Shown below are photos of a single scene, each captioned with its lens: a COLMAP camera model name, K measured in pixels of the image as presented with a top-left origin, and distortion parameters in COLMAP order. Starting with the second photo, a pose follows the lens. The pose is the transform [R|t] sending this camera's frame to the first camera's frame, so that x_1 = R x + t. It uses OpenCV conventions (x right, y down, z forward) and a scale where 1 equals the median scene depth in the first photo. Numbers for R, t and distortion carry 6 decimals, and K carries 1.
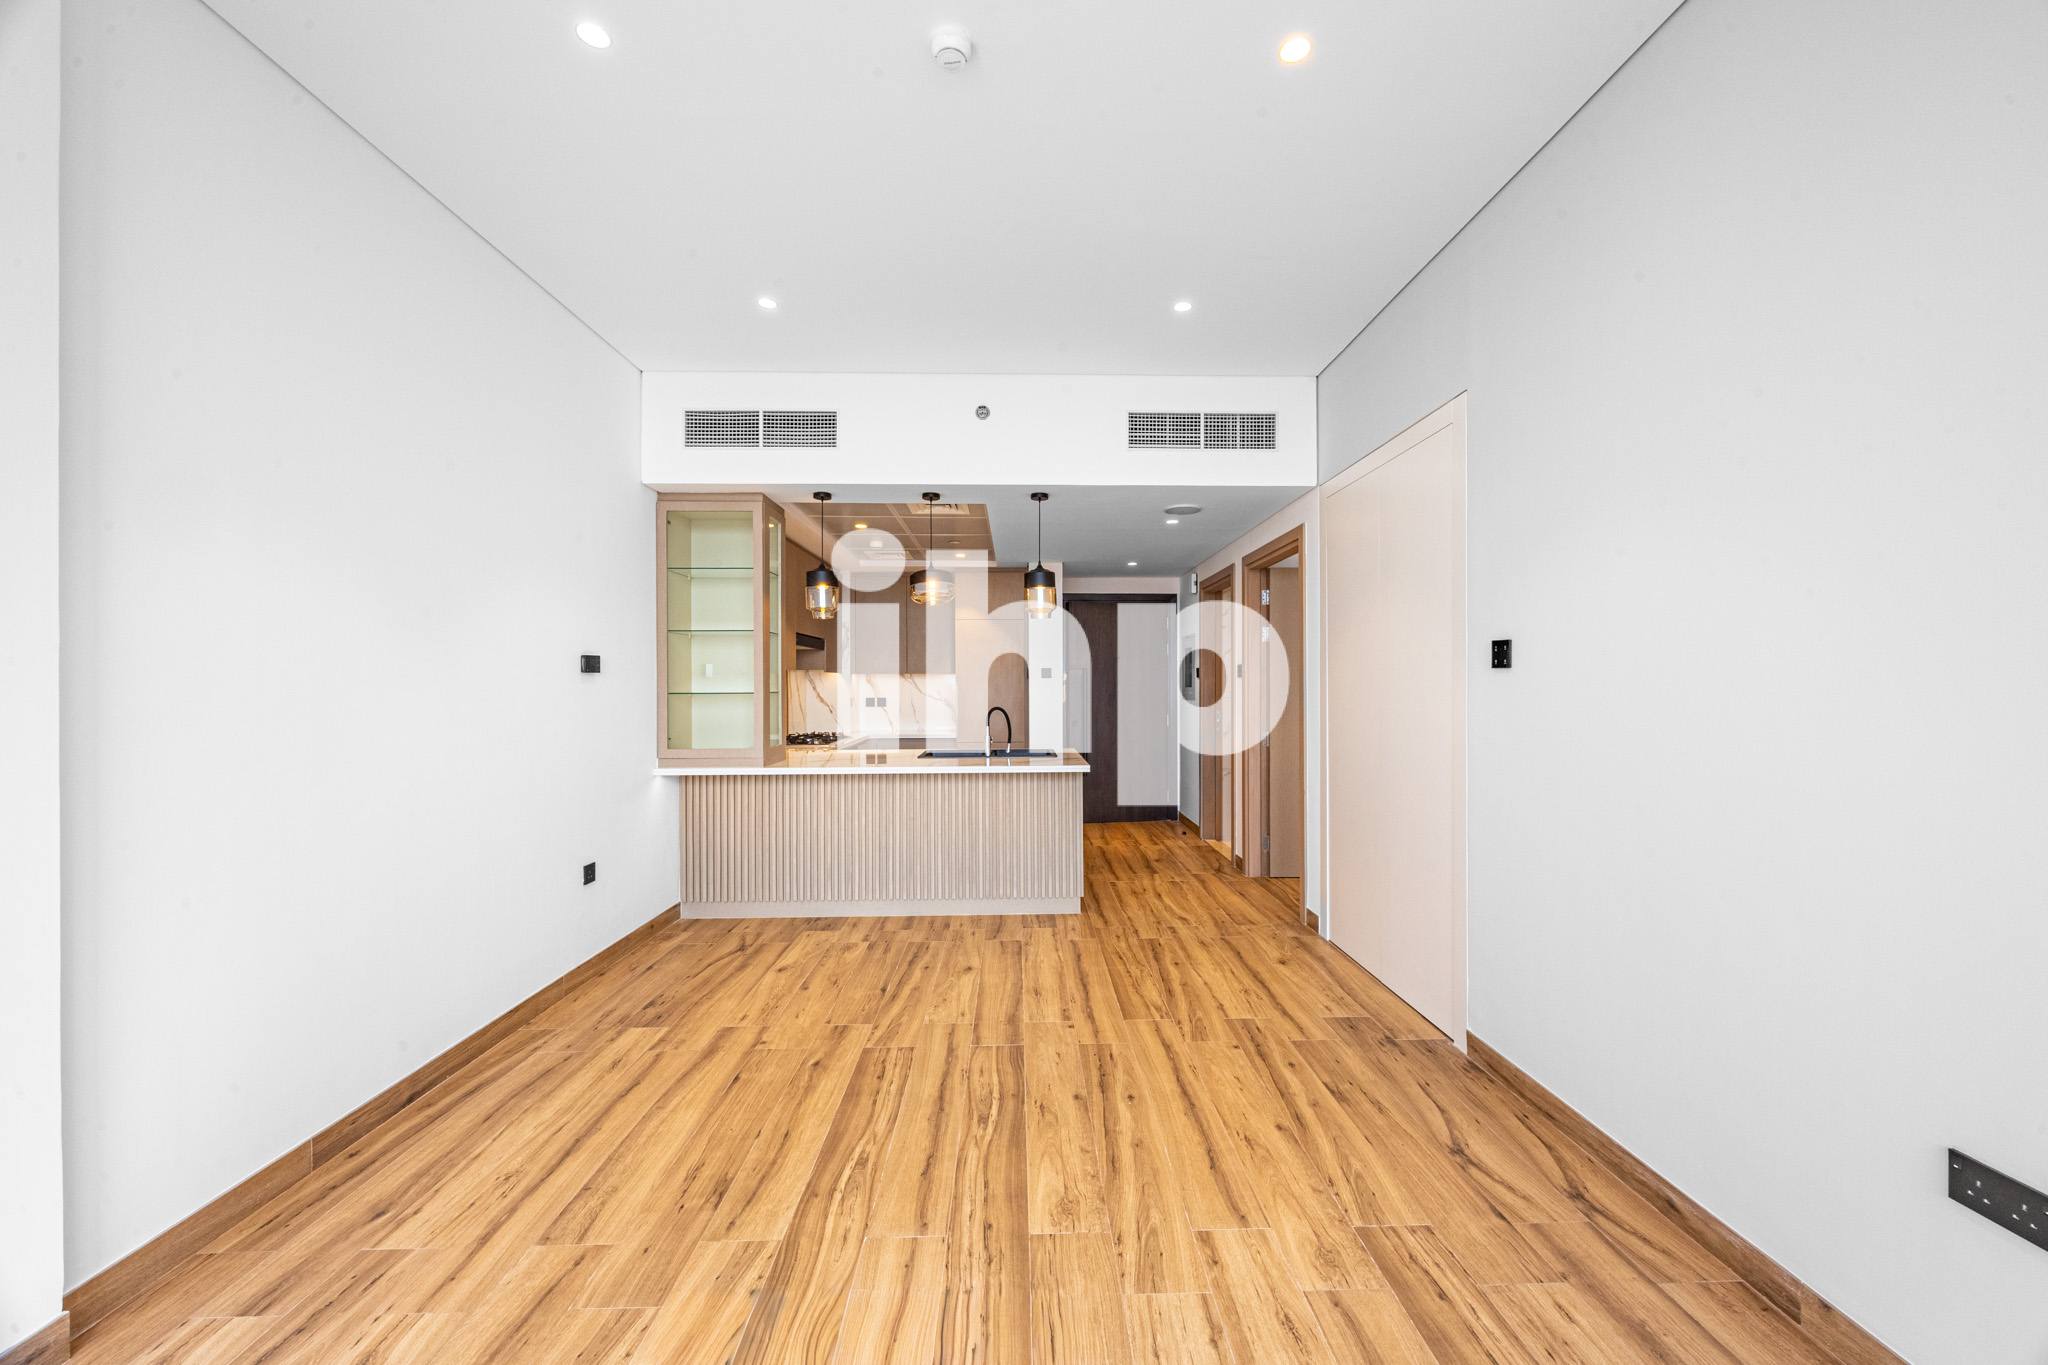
lens RADIAL K [[778.6, 0, 1039.4], [0, 778.6, 684.2], [0, 0, 1]] dist [-0.002141, 0.000181]
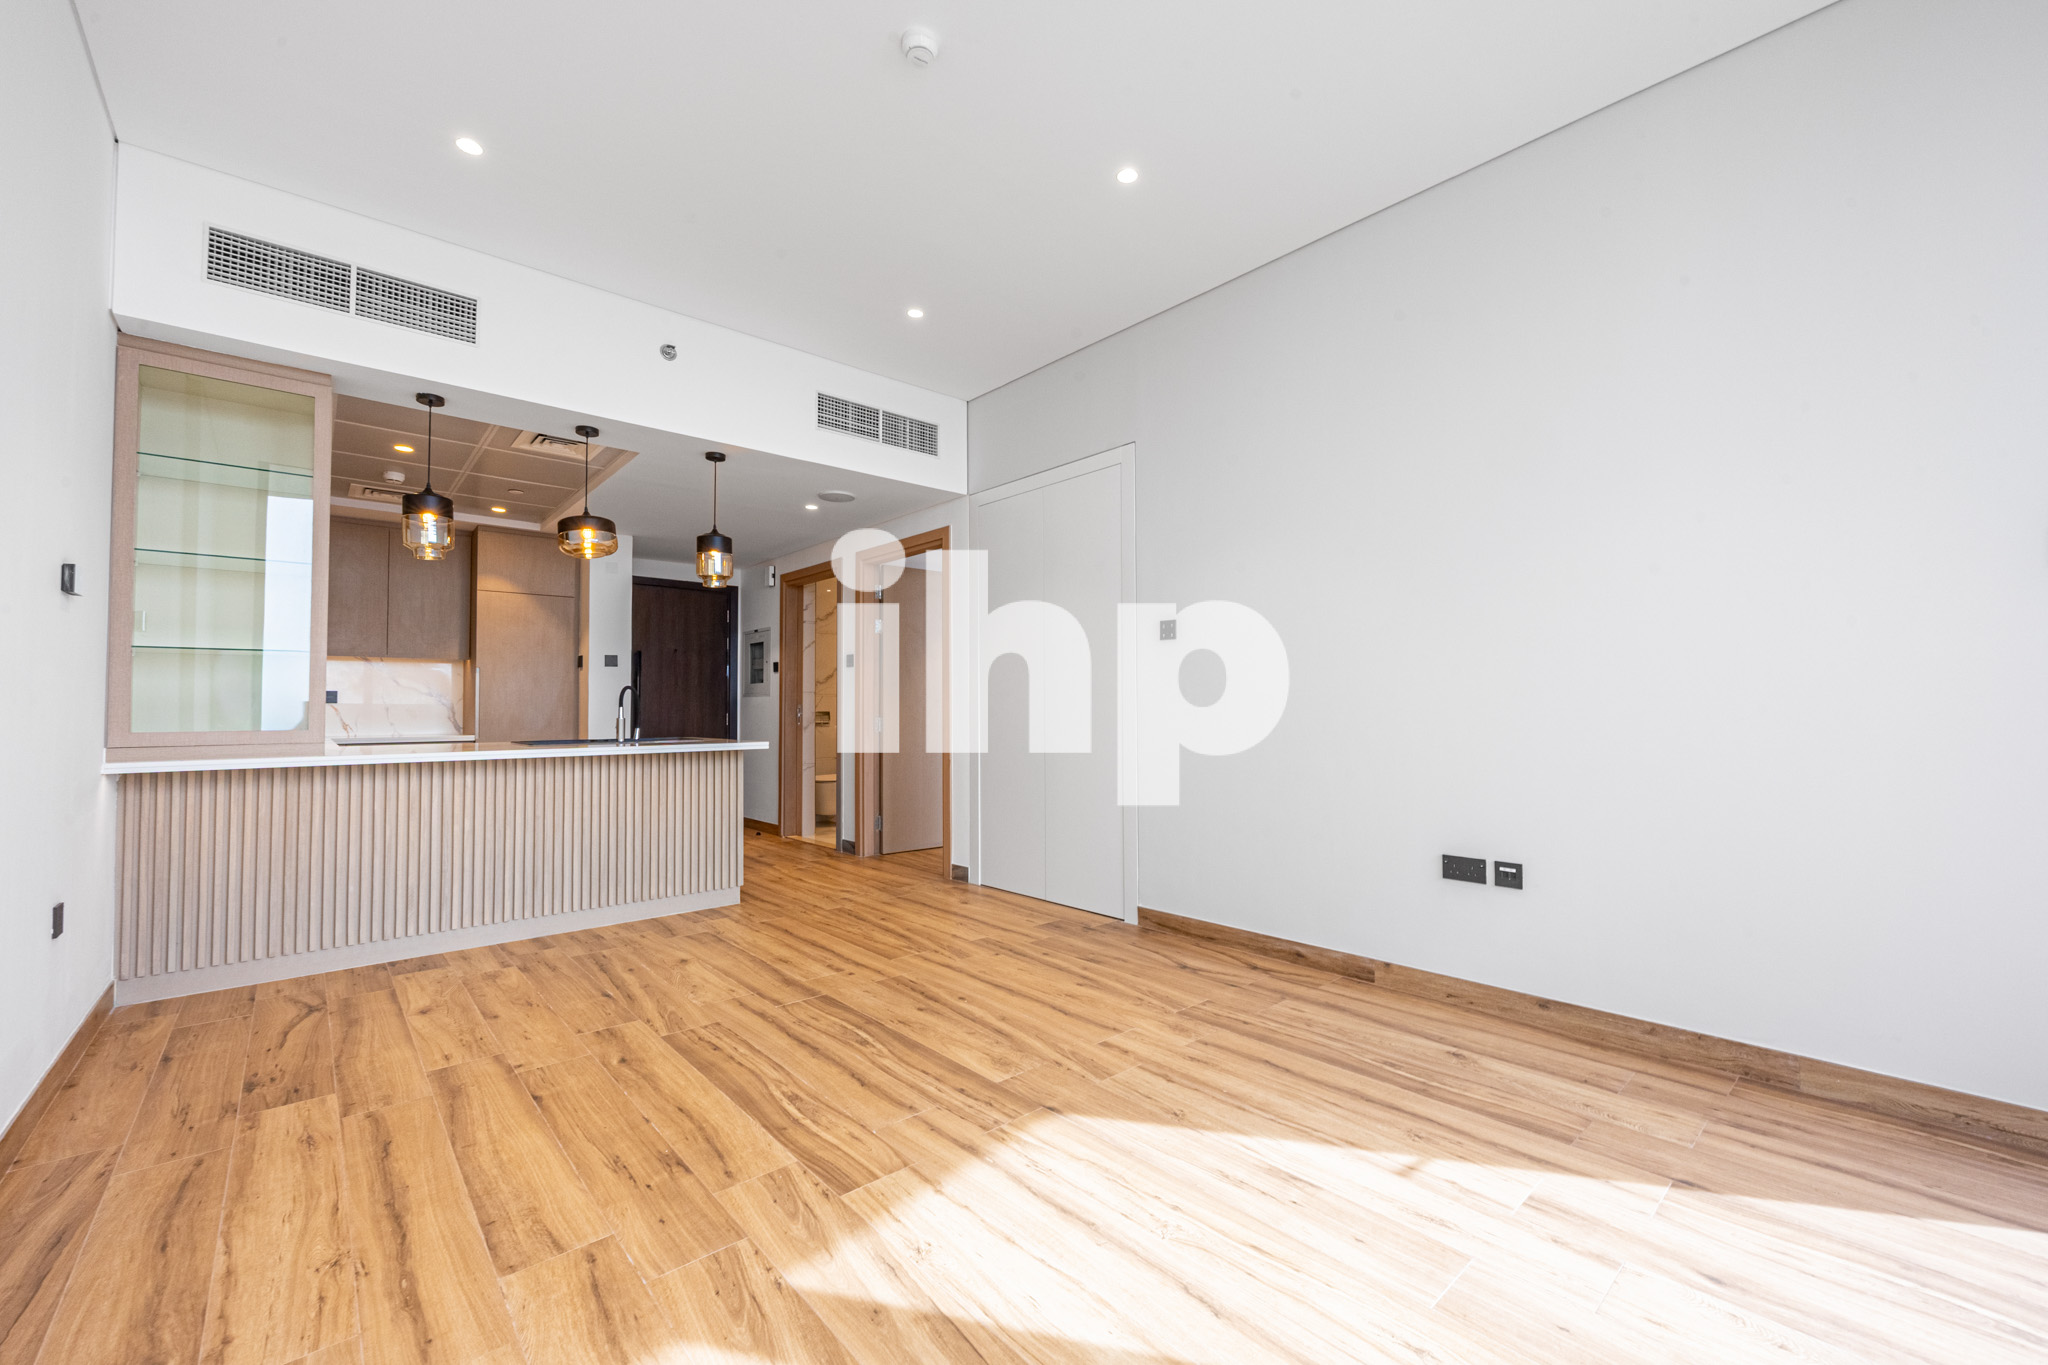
lens RADIAL K [[822.0, 0, 1036.2], [0, 822.0, 685.4], [0, 0, 1]] dist [0.000751, 0.000368]
pose [[0.764645, 0.018438, 0.644188, -0.493370], [0.002165, 0.999512, -0.031177, 0.096534], [-0.644448, 0.025234, 0.764232, 0.003579]]
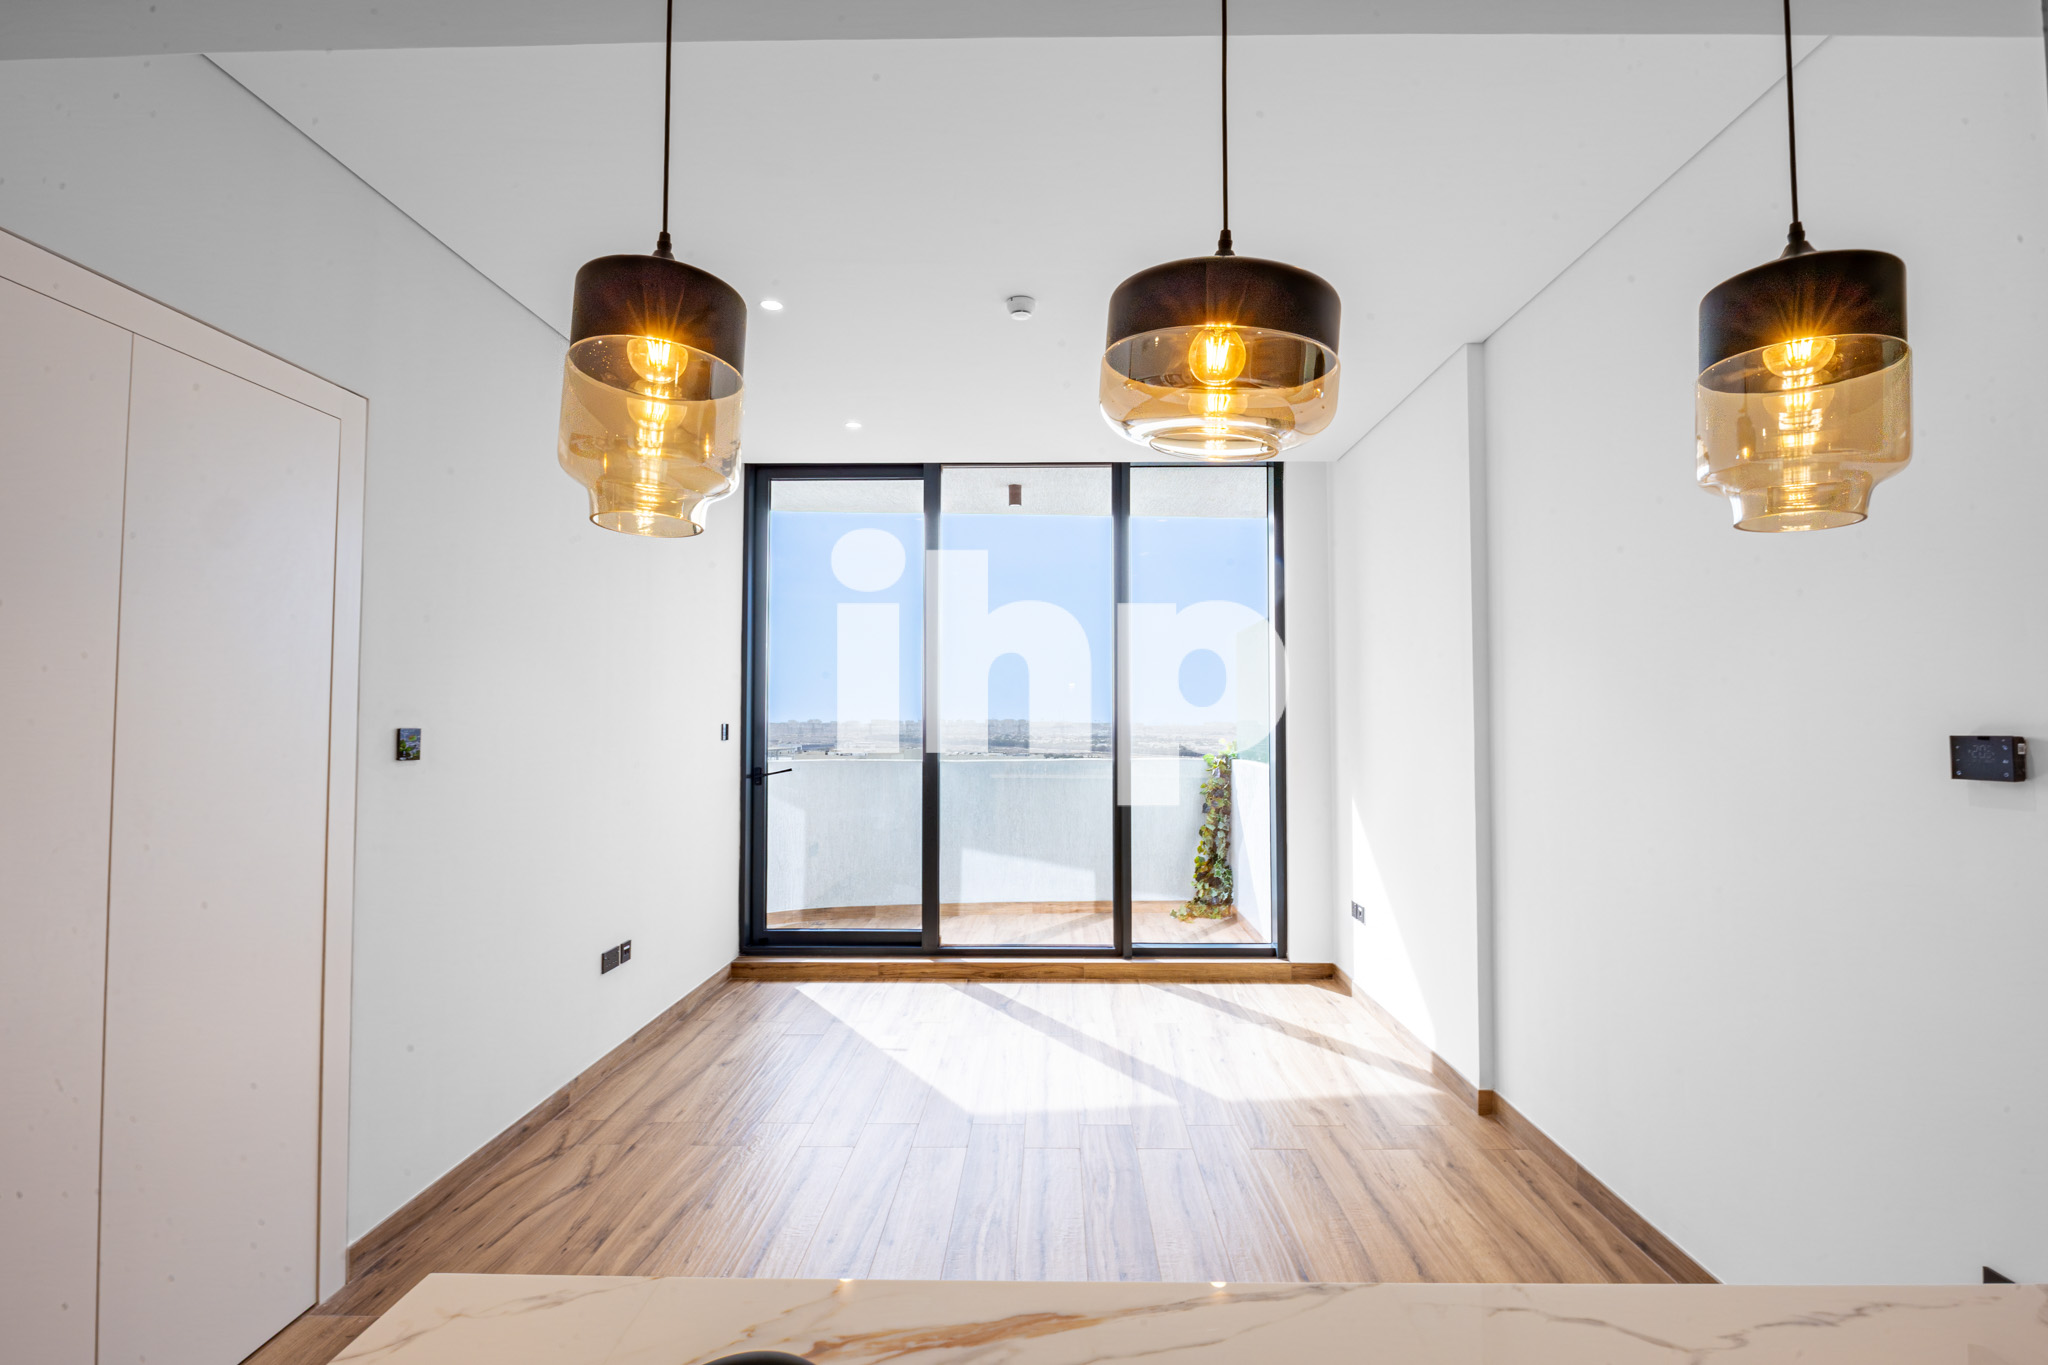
lens RADIAL K [[964.3, 0, 1043.4], [0, 964.3, 682.9], [0, 0, 1]] dist [-0.001013, -0.008070]
pose [[-0.999067, 0.007075, 0.042607, -0.152012], [0.005415, 0.999226, -0.038960, -0.055859], [-0.042850, -0.038693, -0.998332, 1.805914]]
